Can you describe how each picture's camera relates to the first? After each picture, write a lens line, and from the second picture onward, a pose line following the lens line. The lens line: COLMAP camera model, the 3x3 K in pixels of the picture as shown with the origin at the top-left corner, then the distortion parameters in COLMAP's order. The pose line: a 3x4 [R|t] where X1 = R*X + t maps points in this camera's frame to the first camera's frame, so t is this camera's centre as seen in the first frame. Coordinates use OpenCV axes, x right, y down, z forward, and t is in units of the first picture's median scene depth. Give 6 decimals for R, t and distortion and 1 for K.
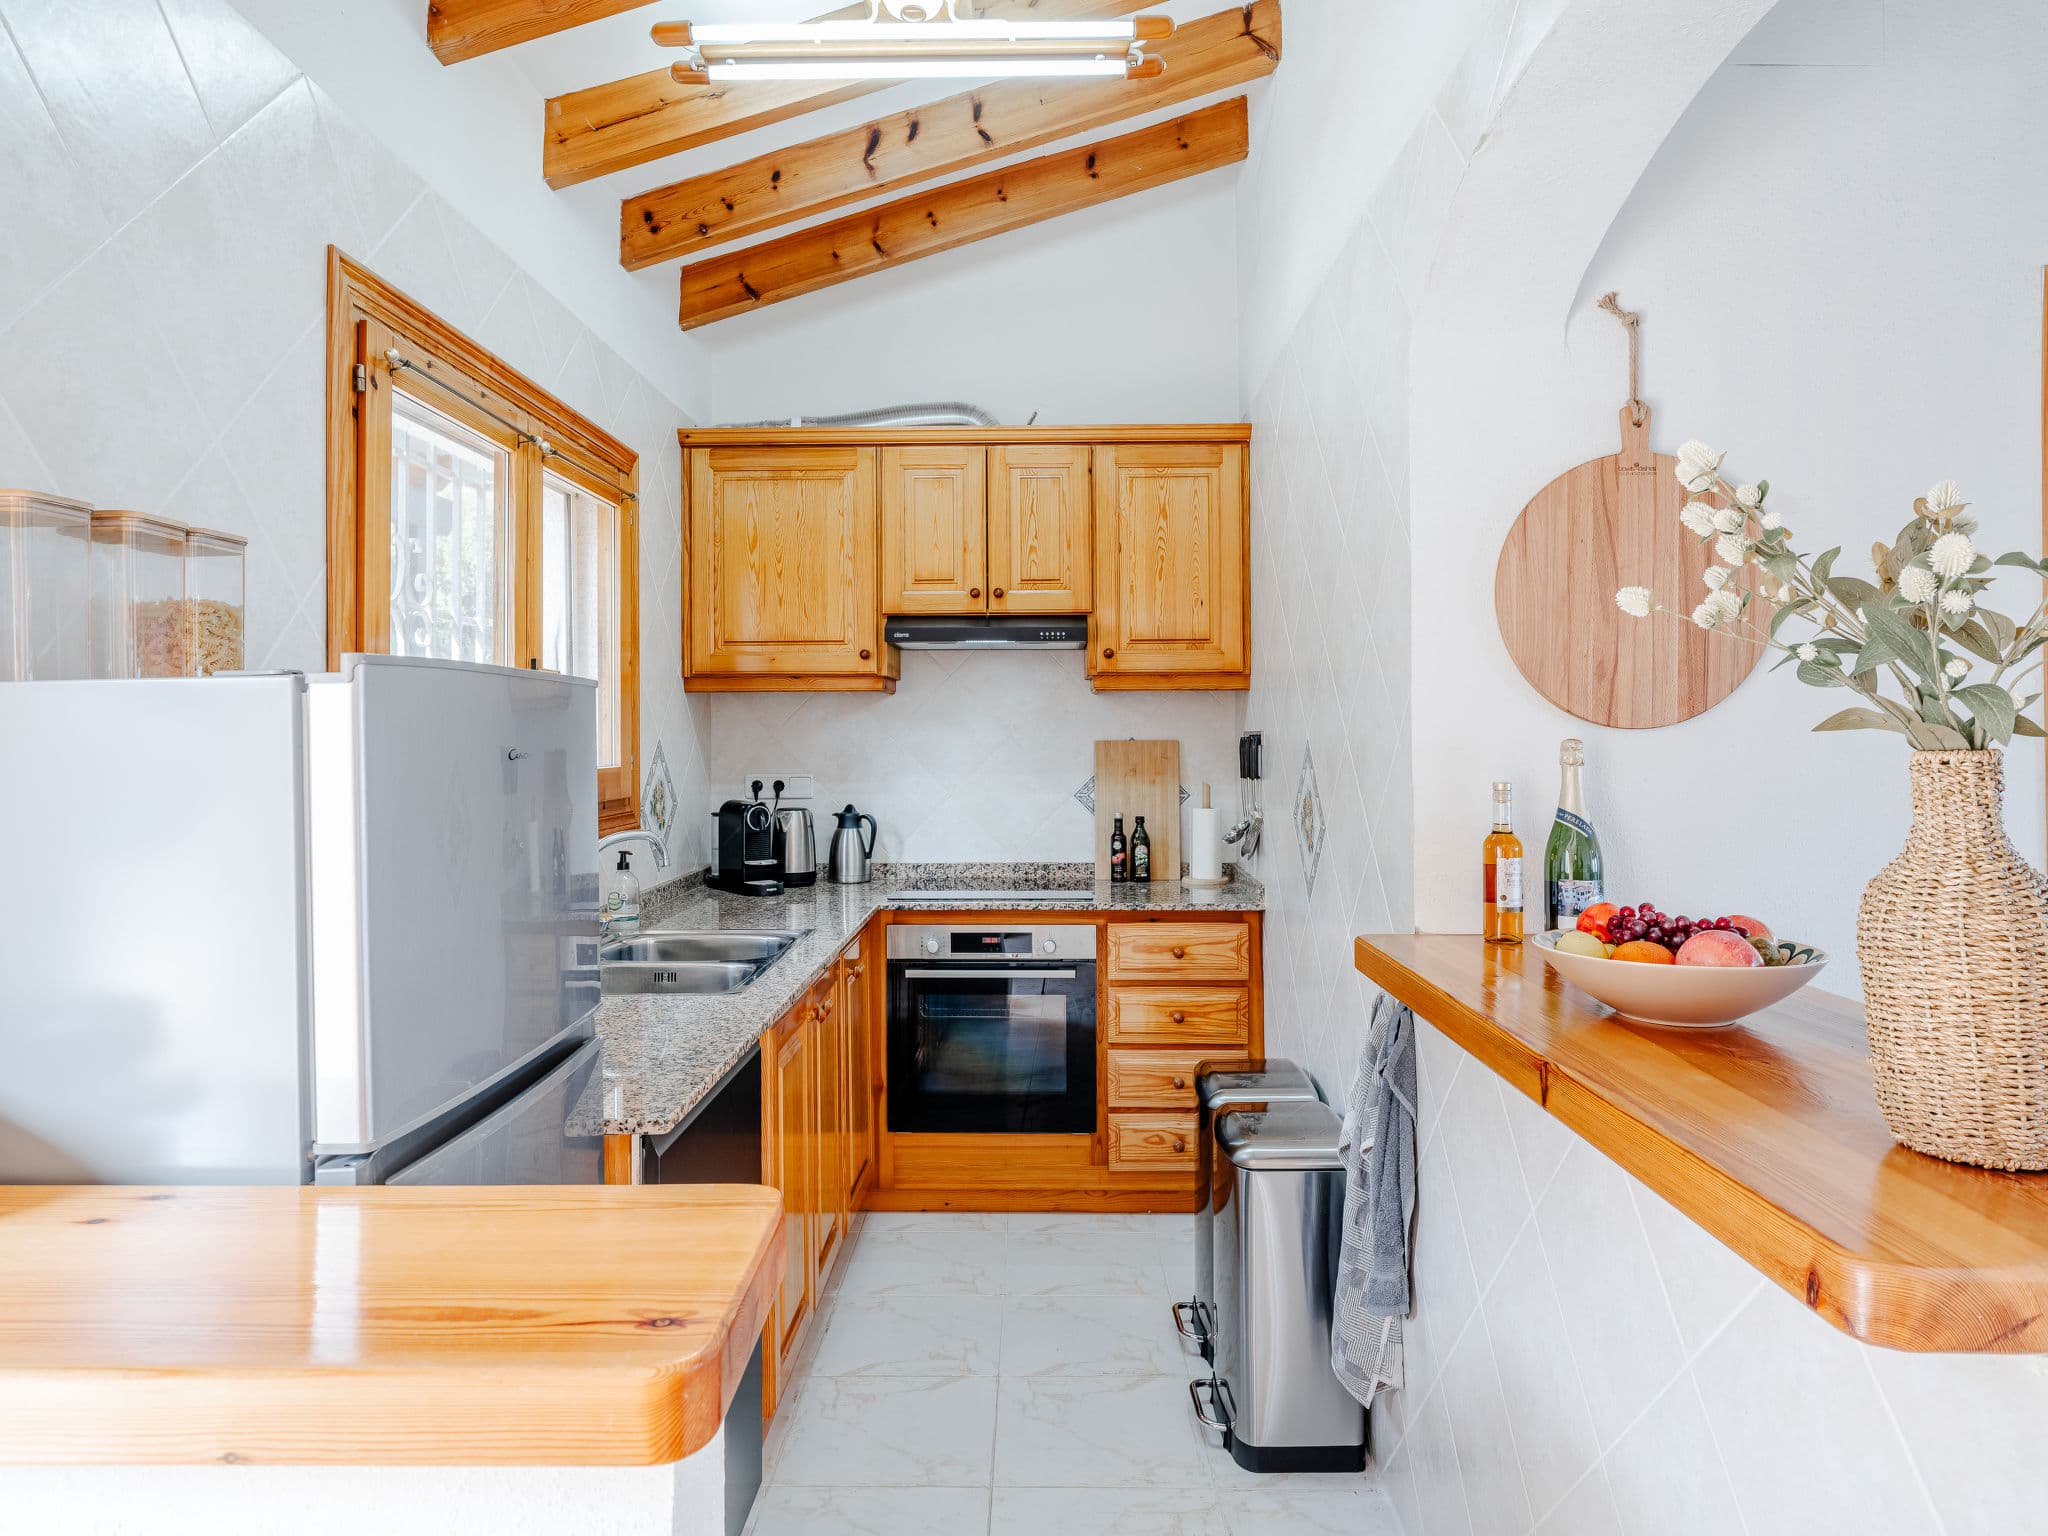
lens RADIAL K [[1329.2, 0, 1024.5], [0, 1329.2, 732.2], [0, 0, 1]] dist [0.003342, 0.002307]
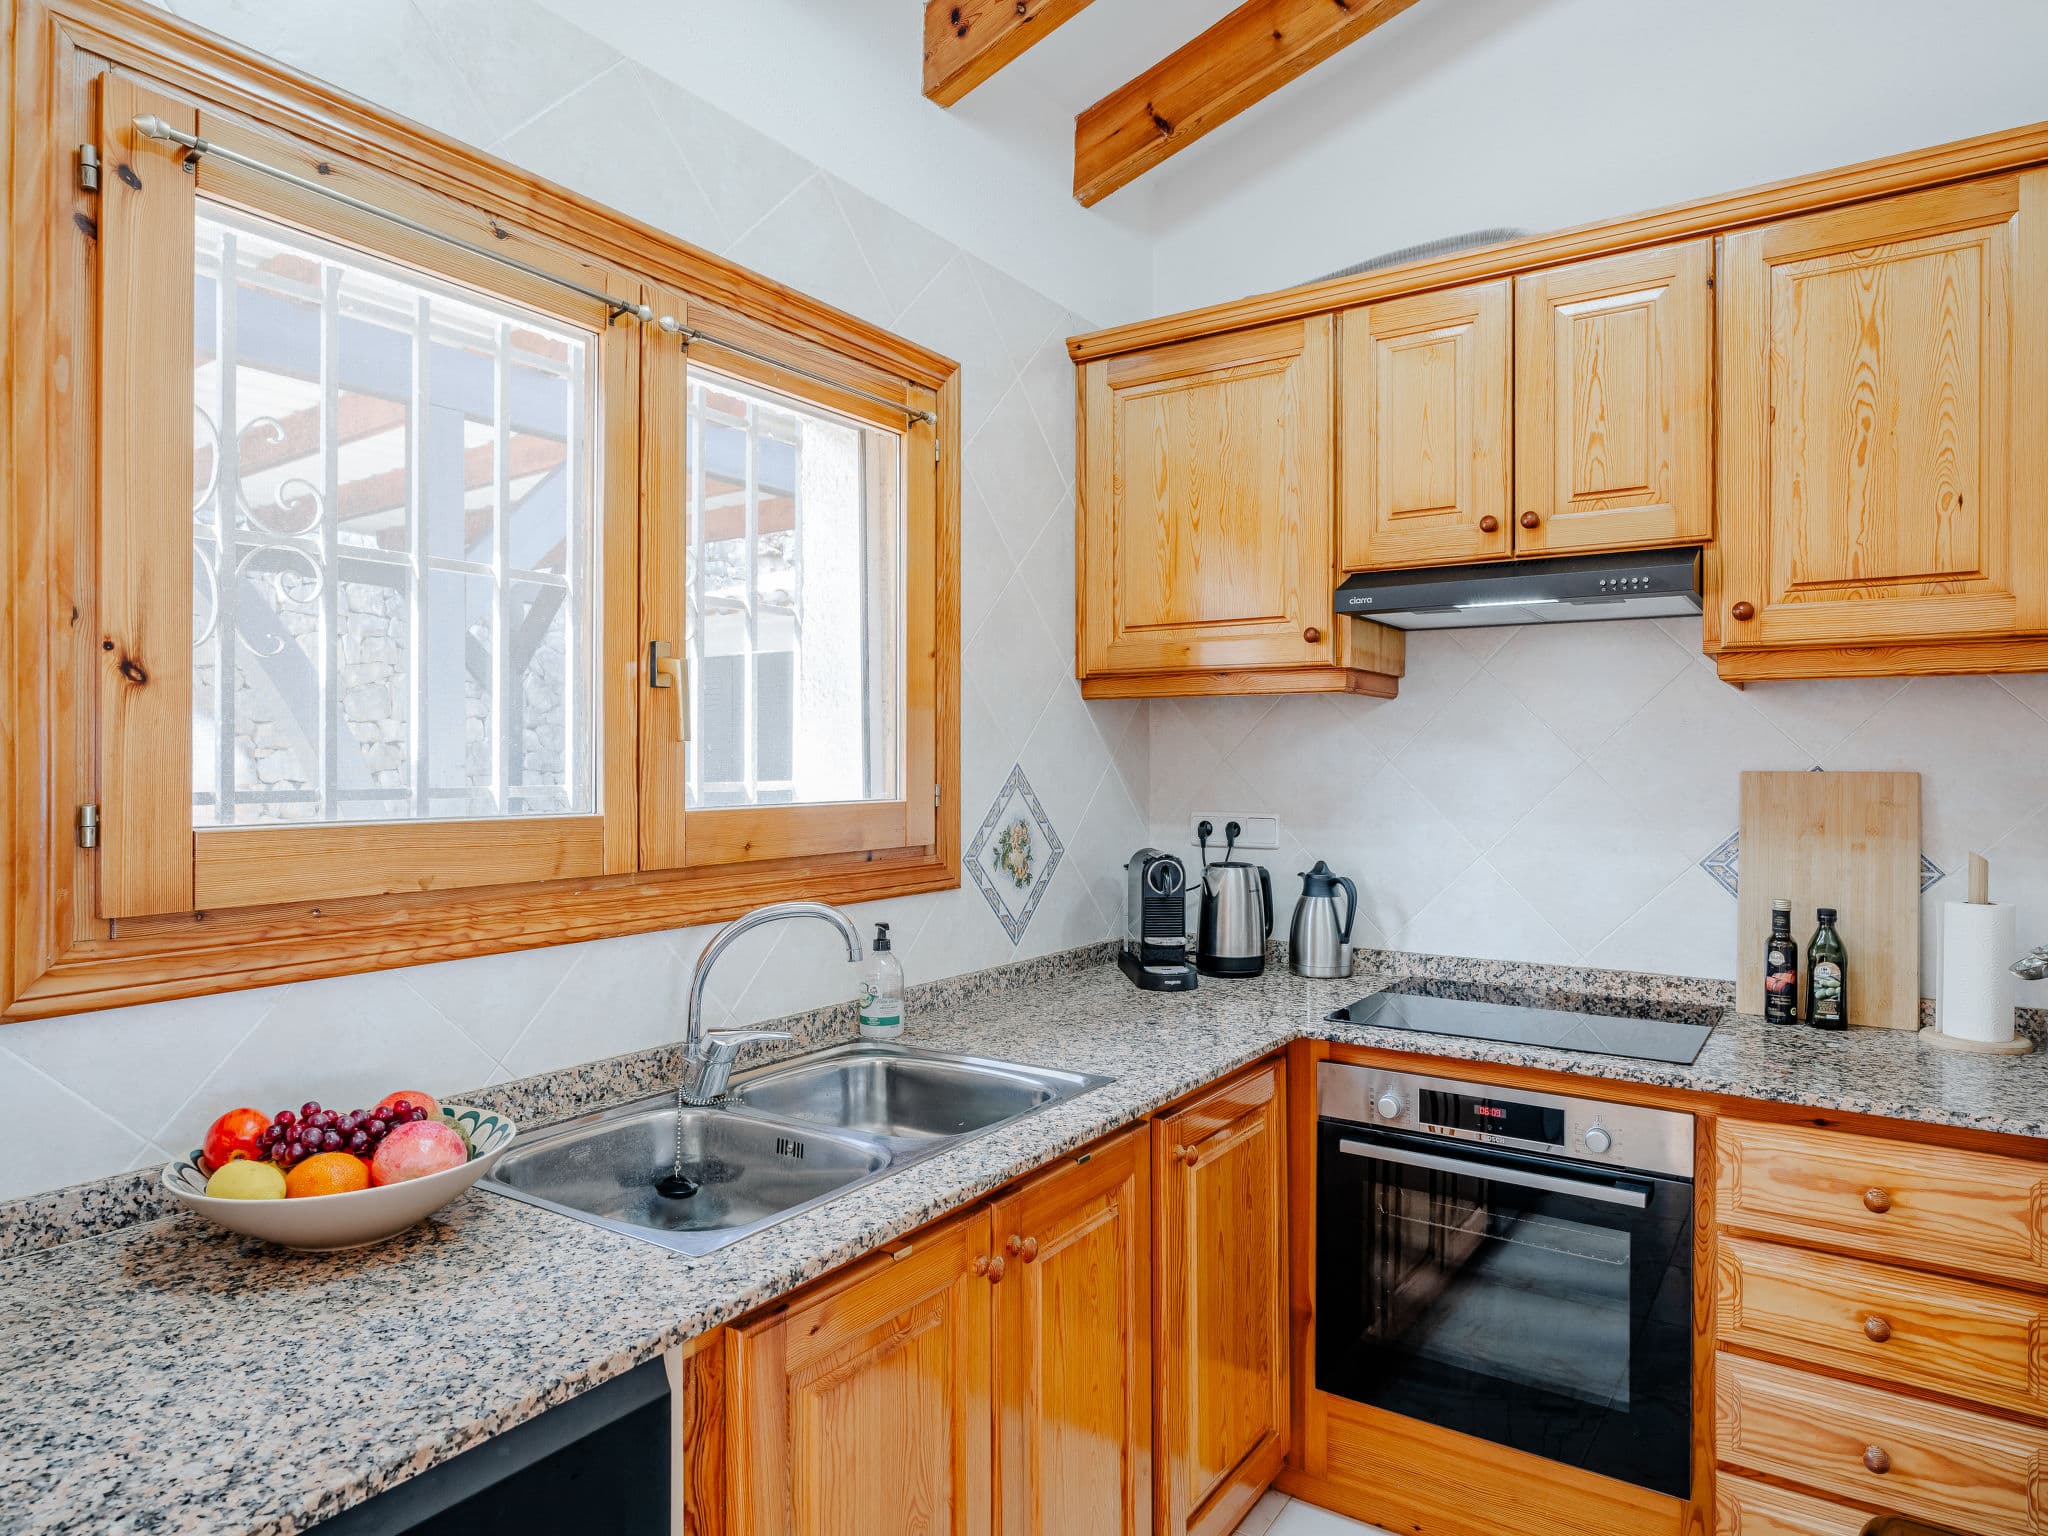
lens RADIAL K [[1255.8, 0, 1013.8], [0, 1255.8, 770.8], [0, 0, 1]] dist [-0.004075, 0.007804]
pose [[0.837201, 0.010286, -0.546799, 0.094023], [-0.004469, 0.999918, 0.011968, 0.001166], [0.546877, -0.007576, 0.837178, 0.402319]]
